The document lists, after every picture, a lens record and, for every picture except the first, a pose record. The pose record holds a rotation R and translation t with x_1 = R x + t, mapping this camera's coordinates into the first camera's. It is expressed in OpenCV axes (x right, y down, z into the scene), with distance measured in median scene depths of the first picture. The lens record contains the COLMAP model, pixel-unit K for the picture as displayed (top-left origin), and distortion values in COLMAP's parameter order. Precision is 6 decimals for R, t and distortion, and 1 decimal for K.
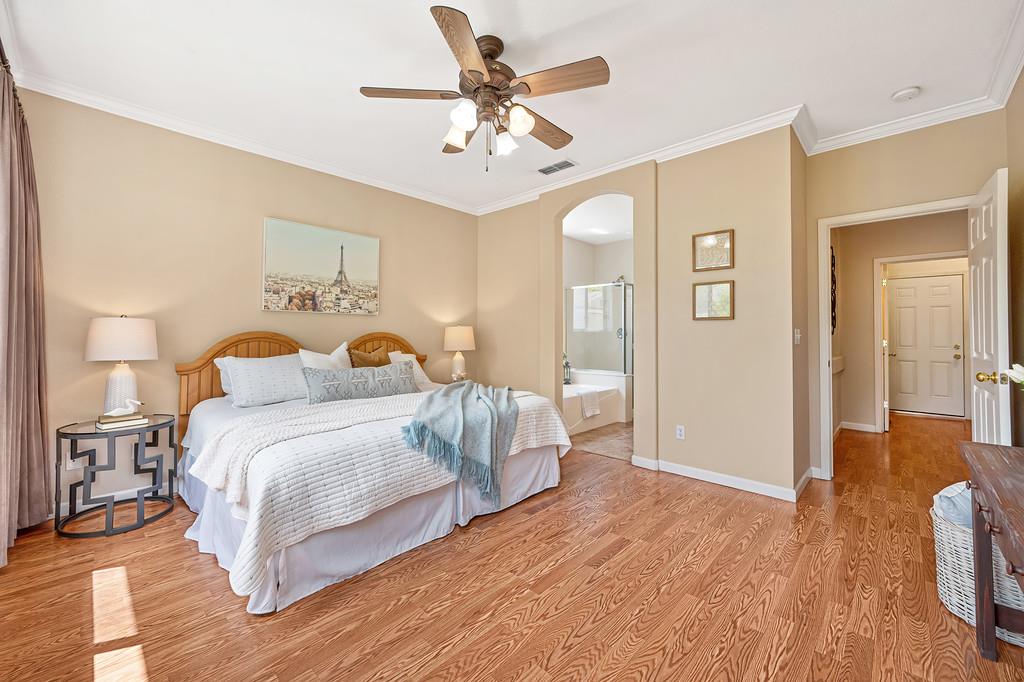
lens RADIAL K [[415.4, 0, 509.3], [0, 415.4, 323.1], [0, 0, 1]] dist [0.001761, 0.000118]
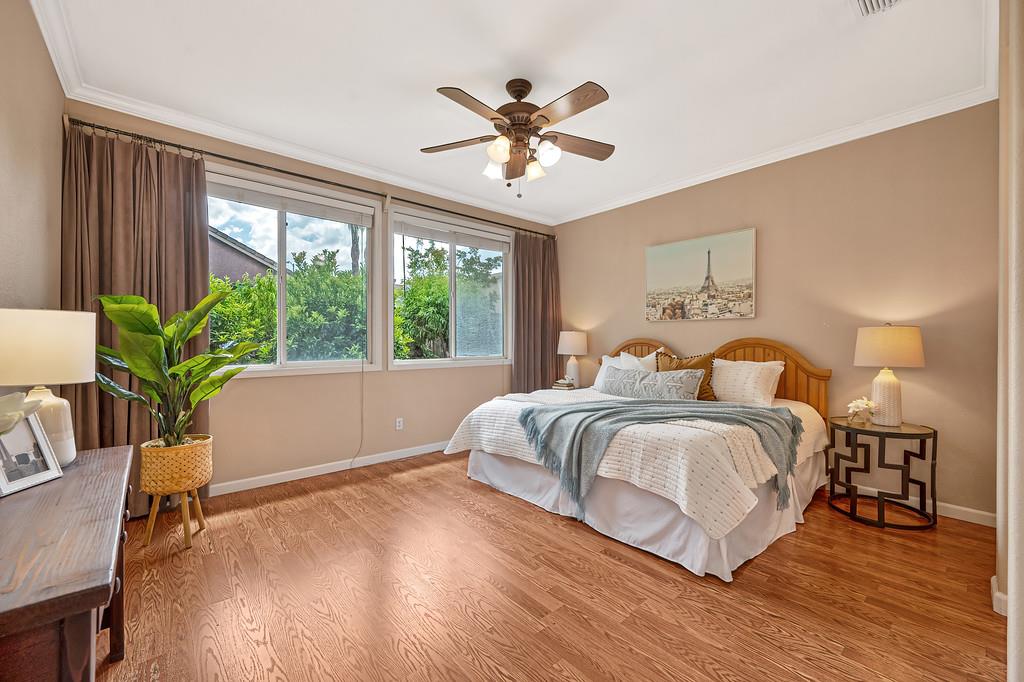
lens RADIAL K [[407.5, 0, 509.4], [0, 407.5, 341.1], [0, 0, 1]] dist [-0.000707, -0.000007]
pose [[-0.095561, 0.002329, -0.995421, 0.623174], [0.029107, 0.999576, -0.000455, 0.016353], [0.994998, -0.029018, -0.095588, 0.626575]]
